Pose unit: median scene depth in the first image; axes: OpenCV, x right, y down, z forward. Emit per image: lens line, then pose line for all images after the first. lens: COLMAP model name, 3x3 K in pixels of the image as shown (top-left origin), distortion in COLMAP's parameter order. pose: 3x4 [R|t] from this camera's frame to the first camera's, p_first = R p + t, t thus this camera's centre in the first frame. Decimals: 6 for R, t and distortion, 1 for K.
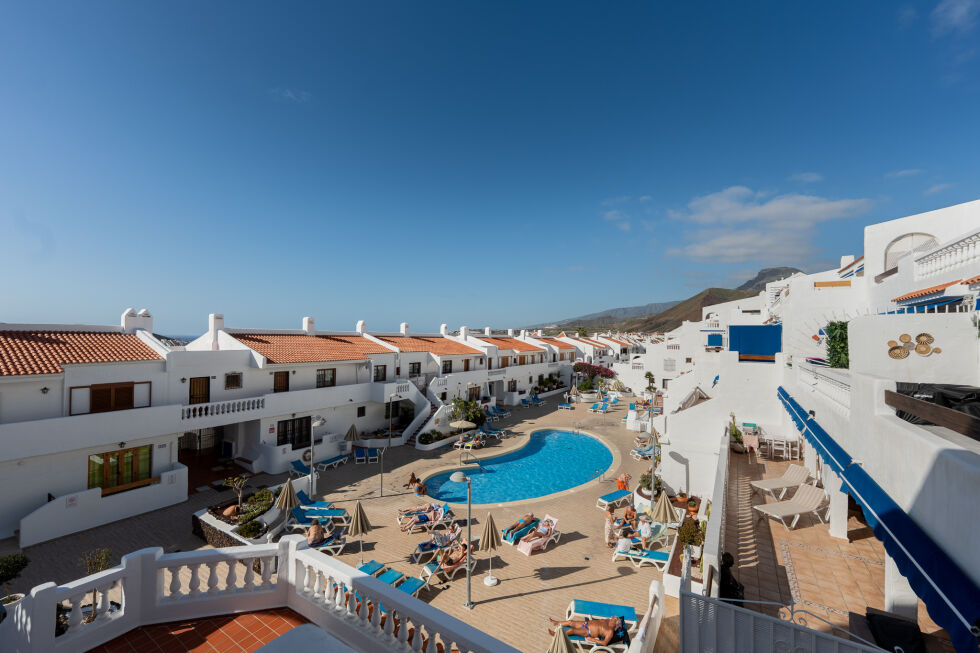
lens RADIAL K [[396.1, 0, 489.2], [0, 396.1, 335.2], [0, 0, 1]] dist [-0.001381, -0.000366]
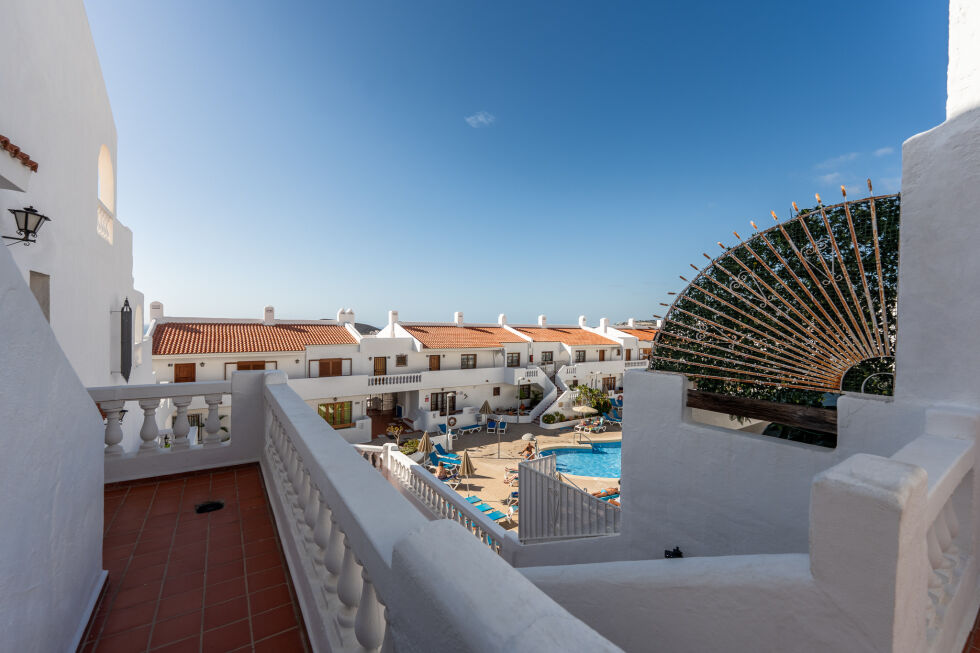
lens RADIAL K [[396.1, 0, 489.2], [0, 396.1, 335.2], [0, 0, 1]] dist [-0.001381, -0.000366]
pose [[0.916095, 0.008025, -0.400882, 0.142038], [0.000713, 0.999766, 0.021641, -0.000068], [0.400961, -0.020111, 0.915874, -0.096288]]
